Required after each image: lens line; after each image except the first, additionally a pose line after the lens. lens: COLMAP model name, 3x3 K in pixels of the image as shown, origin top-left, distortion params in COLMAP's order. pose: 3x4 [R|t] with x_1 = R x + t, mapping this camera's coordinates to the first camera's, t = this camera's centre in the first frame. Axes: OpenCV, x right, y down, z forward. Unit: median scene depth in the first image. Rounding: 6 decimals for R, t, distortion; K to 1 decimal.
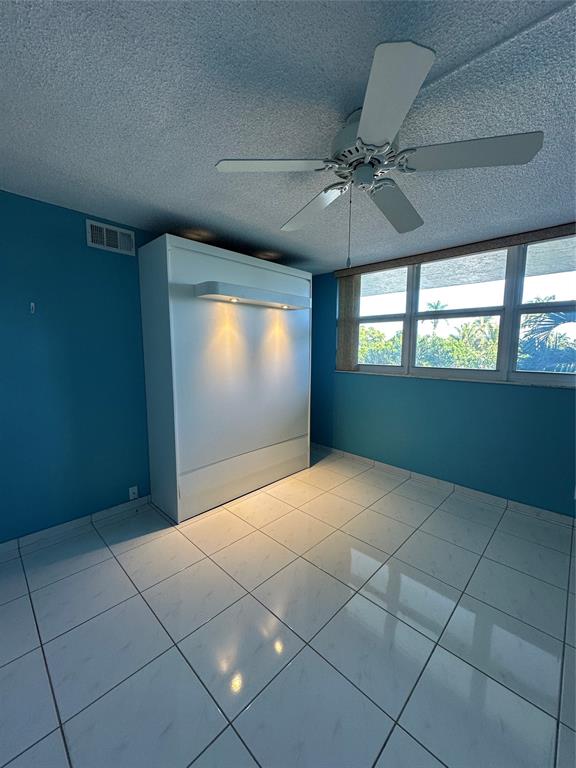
lens RADIAL K [[305.6, 0, 287.0], [0, 305.6, 383.0], [0, 0, 1]] dist [0.002317, -0.000115]
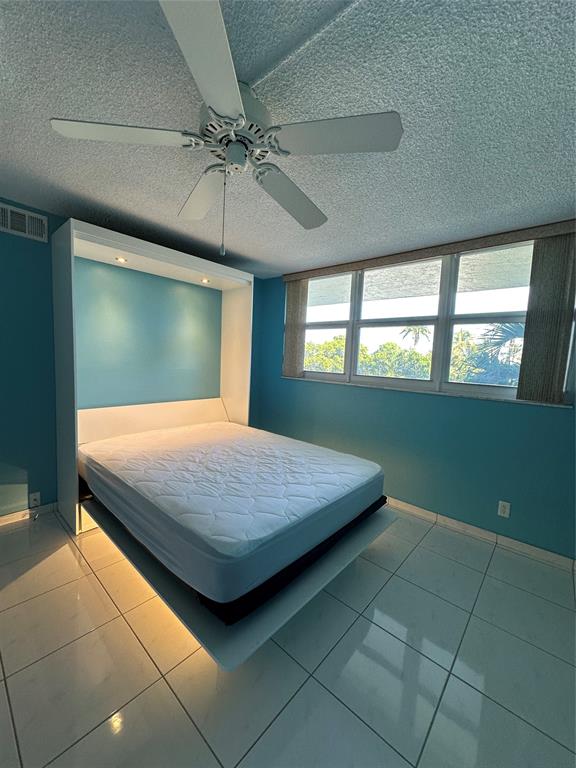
lens RADIAL K [[305.6, 0, 281.8], [0, 305.6, 383.7], [0, 0, 1]] dist [0.002317, -0.000115]
pose [[0.998315, 0.036631, 0.045009, 0.158411], [-0.035397, 0.998984, -0.027899, 0.012451], [-0.045985, 0.026258, 0.998597, 0.038679]]
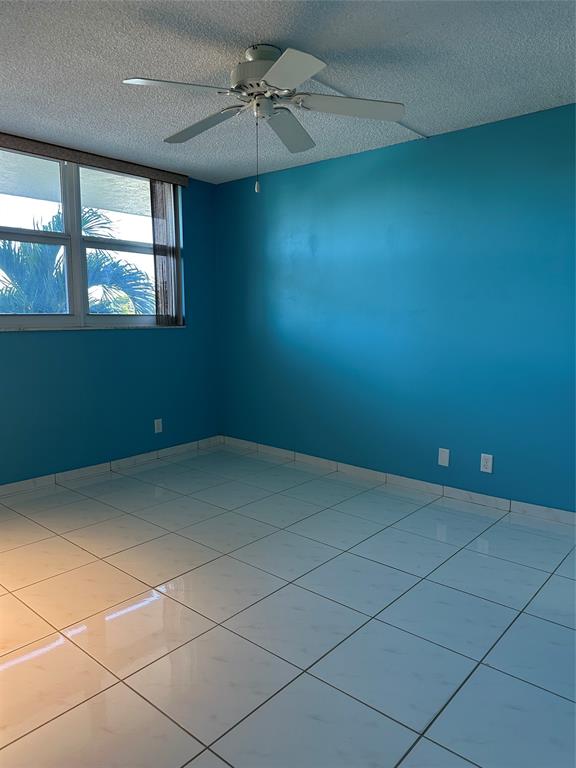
lens RADIAL K [[540.7, 0, 284.5], [0, 540.7, 384.7], [0, 0, 1]] dist [0.029745, -0.003232]
pose [[-0.038782, -0.146611, 0.988434, -0.751398], [0.114405, 0.982022, 0.150149, -0.010911], [-0.992677, 0.118904, -0.021311, 0.476471]]
